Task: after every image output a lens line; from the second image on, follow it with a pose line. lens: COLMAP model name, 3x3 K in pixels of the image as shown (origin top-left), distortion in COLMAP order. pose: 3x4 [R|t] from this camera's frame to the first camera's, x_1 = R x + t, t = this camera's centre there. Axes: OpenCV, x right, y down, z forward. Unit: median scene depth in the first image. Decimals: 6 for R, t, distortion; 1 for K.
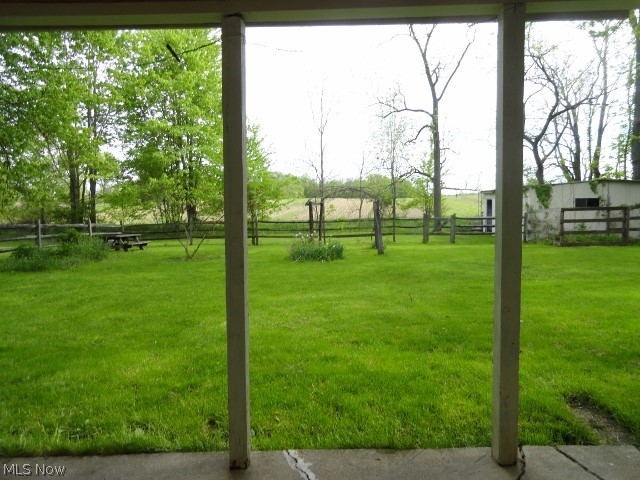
lens RADIAL K [[428.0, 0, 321.6], [0, 428.0, 236.8], [0, 0, 1]] dist [0.001468, 0.001157]
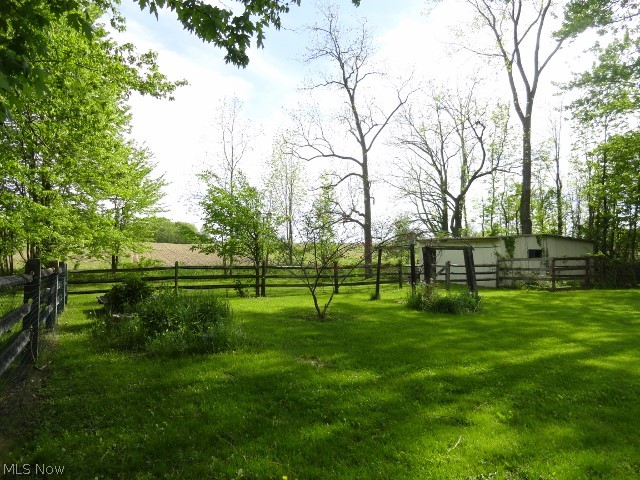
lens RADIAL K [[428.0, 0, 321.6], [0, 428.0, 236.8], [0, 0, 1]] dist [0.001468, 0.001157]
pose [[0.871003, 0.047529, 0.488973, -0.453695], [0.009339, 0.993527, -0.113208, 0.001132], [-0.491189, 0.103171, 0.864921, 0.271969]]
